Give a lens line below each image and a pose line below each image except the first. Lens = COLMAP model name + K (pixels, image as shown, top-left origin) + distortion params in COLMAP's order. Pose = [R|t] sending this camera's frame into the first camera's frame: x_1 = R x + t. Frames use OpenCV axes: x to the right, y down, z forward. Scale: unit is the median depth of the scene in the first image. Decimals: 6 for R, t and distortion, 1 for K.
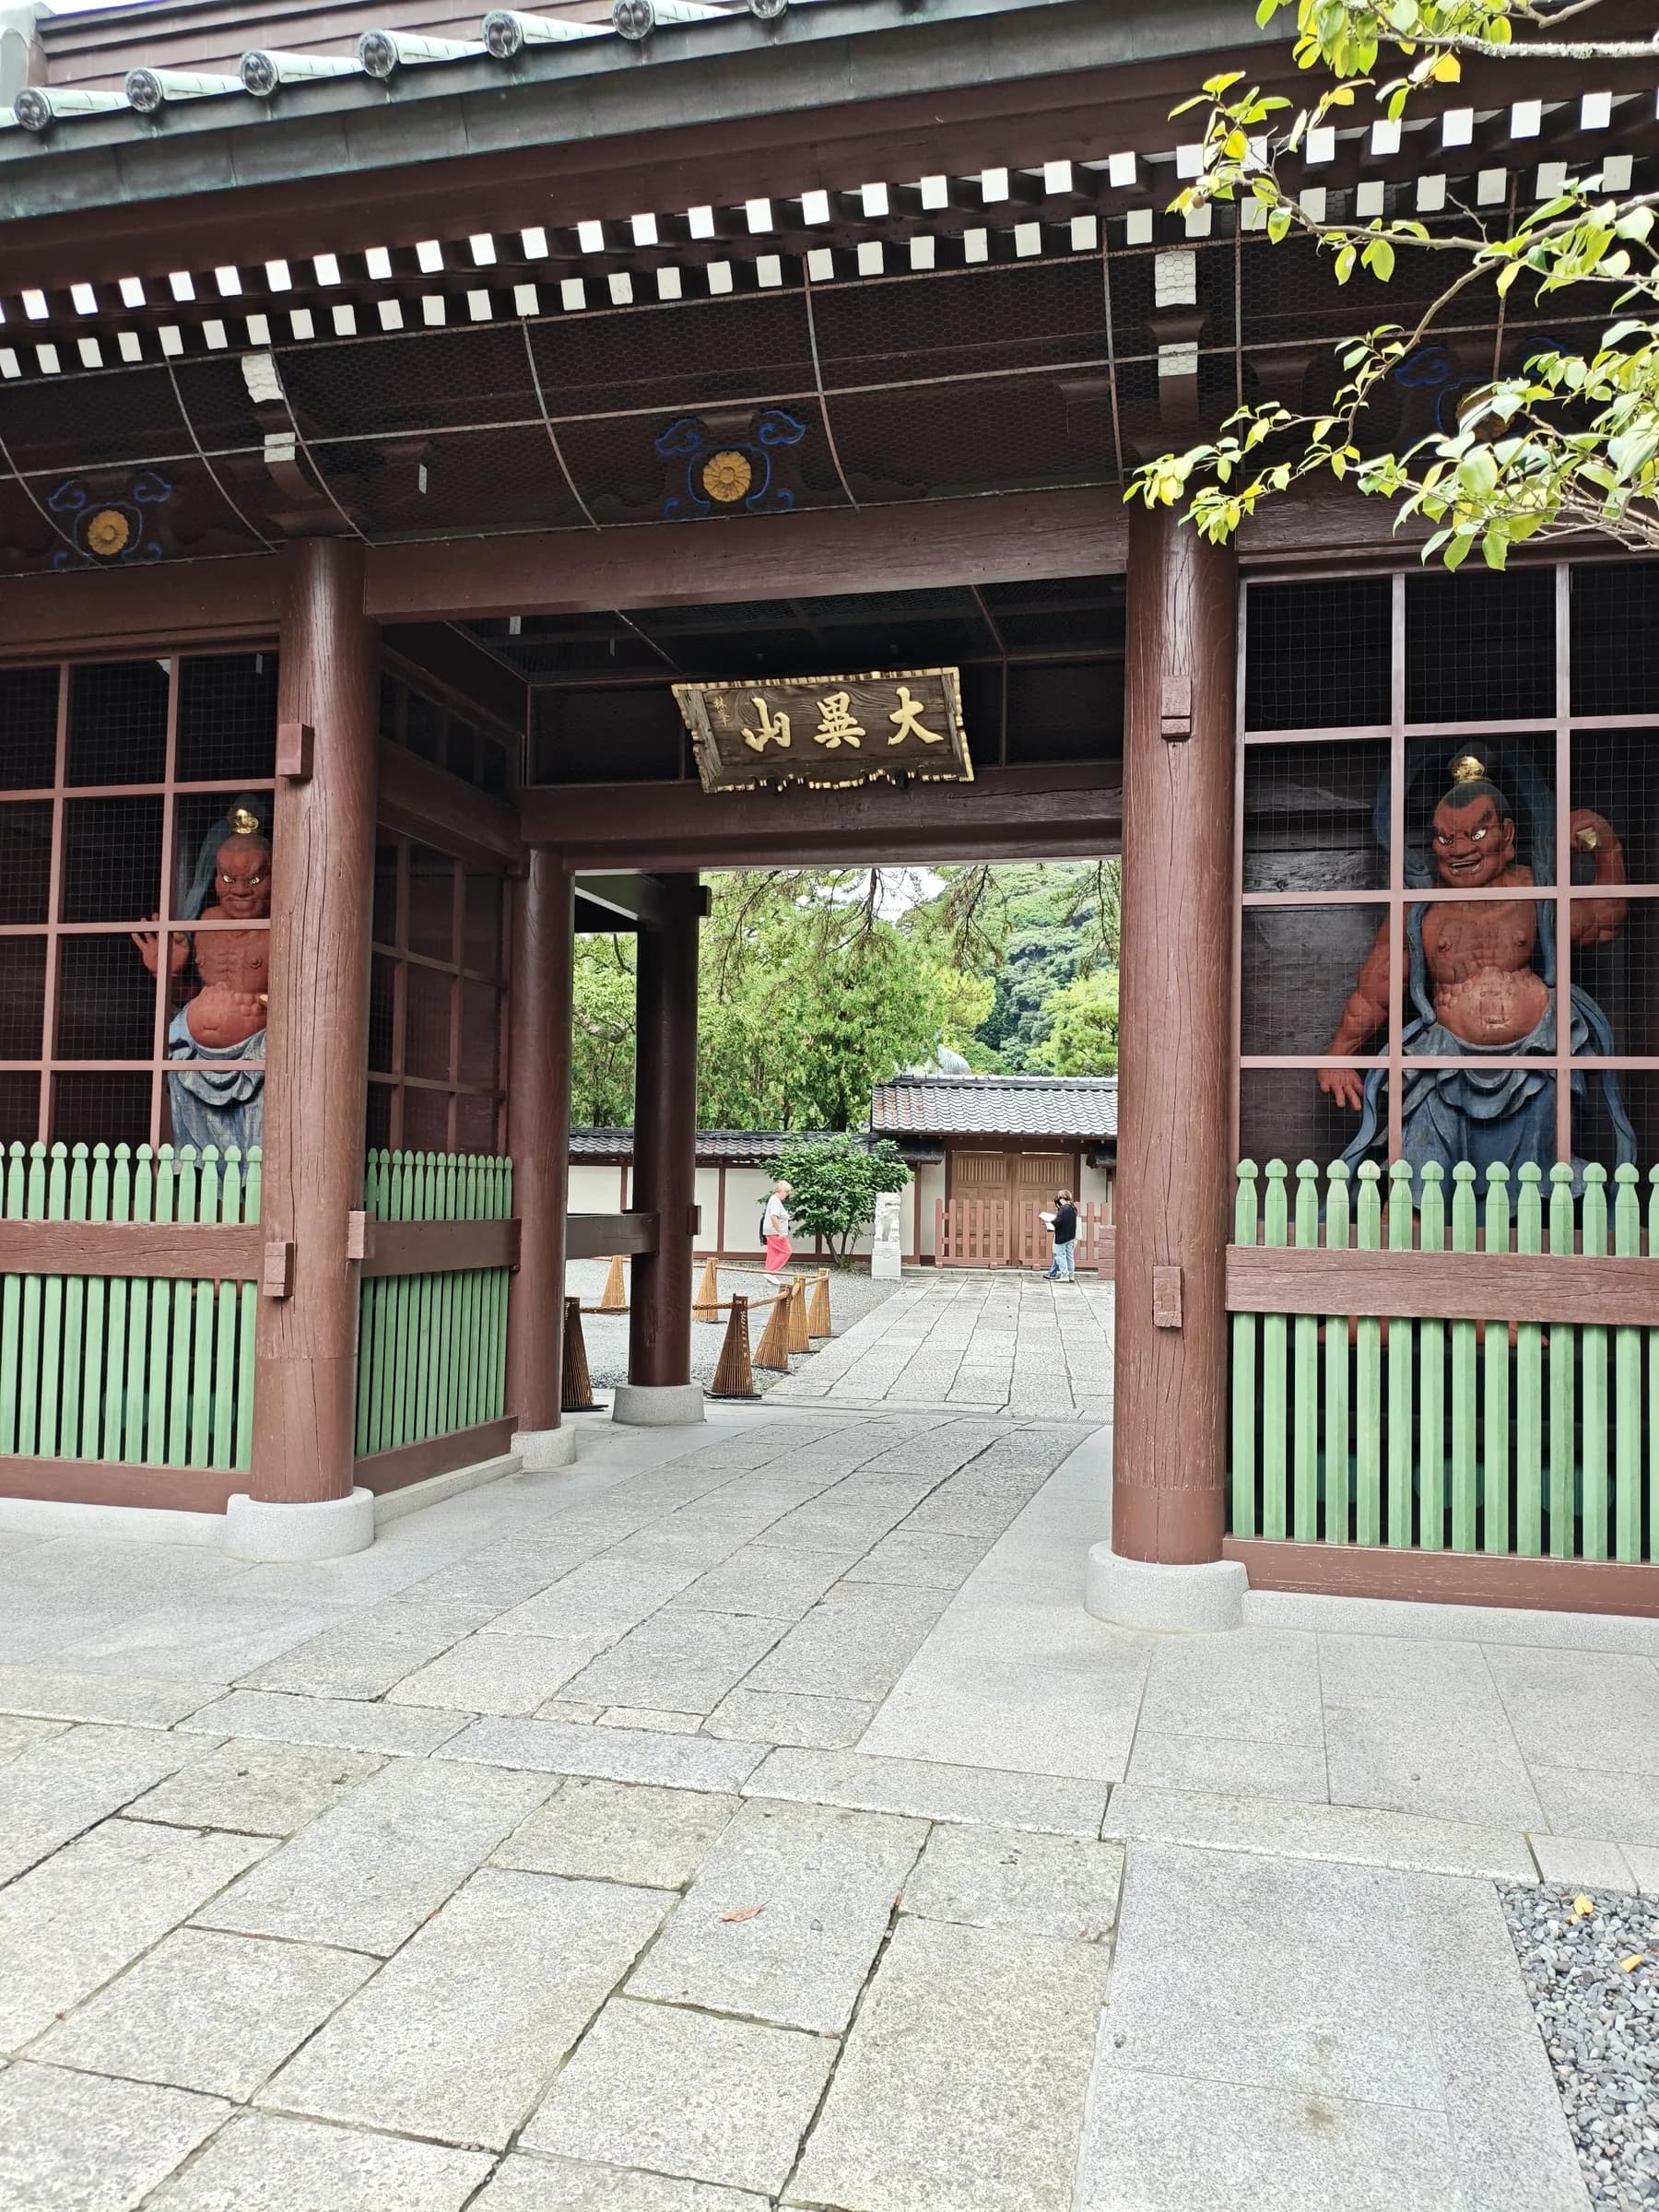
lens RADIAL K [[1728.8, 0, 827.8], [0, 1728.8, 1103.0], [0, 0, 1]] dist [0.006333, -0.017786]
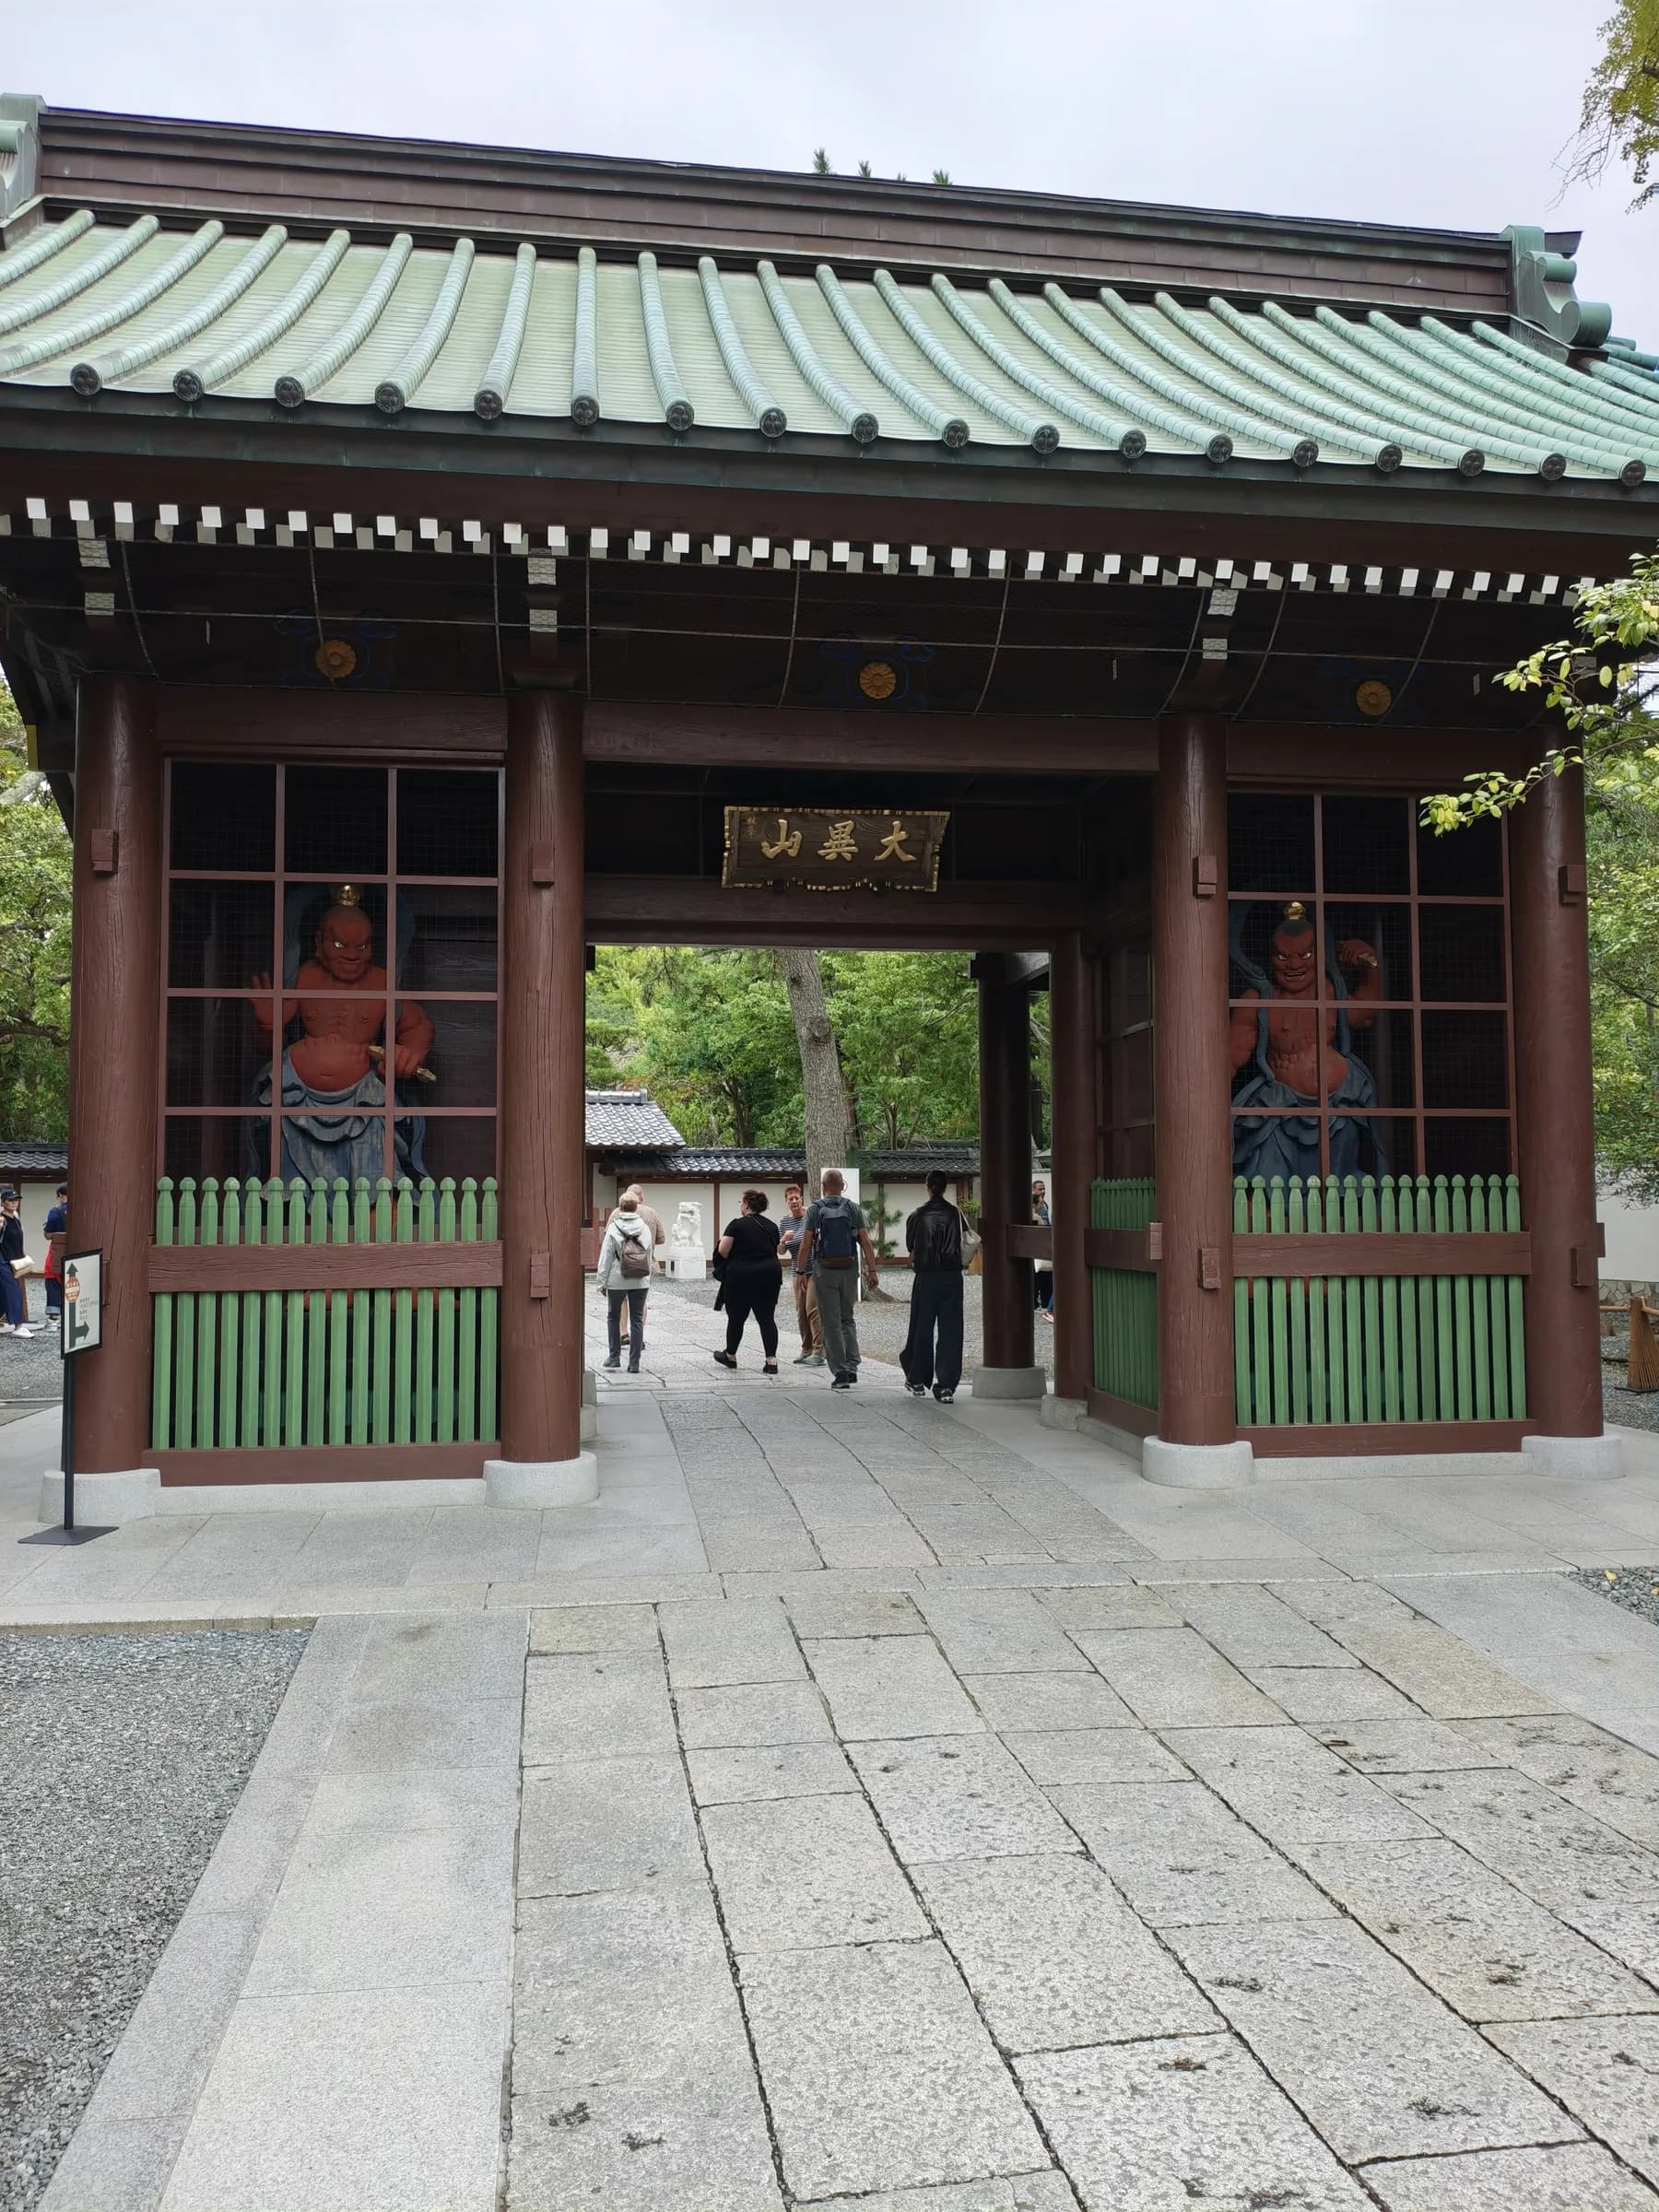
lens RADIAL K [[1728.8, 0, 826.0], [0, 1728.8, 1101.6], [0, 0, 1]] dist [0.006333, -0.017786]
pose [[0.924839, -0.000166, 0.380358, -0.561734], [0.001853, 0.999990, -0.004070, -0.022936], [-0.380354, 0.004469, 0.924830, -0.218686]]
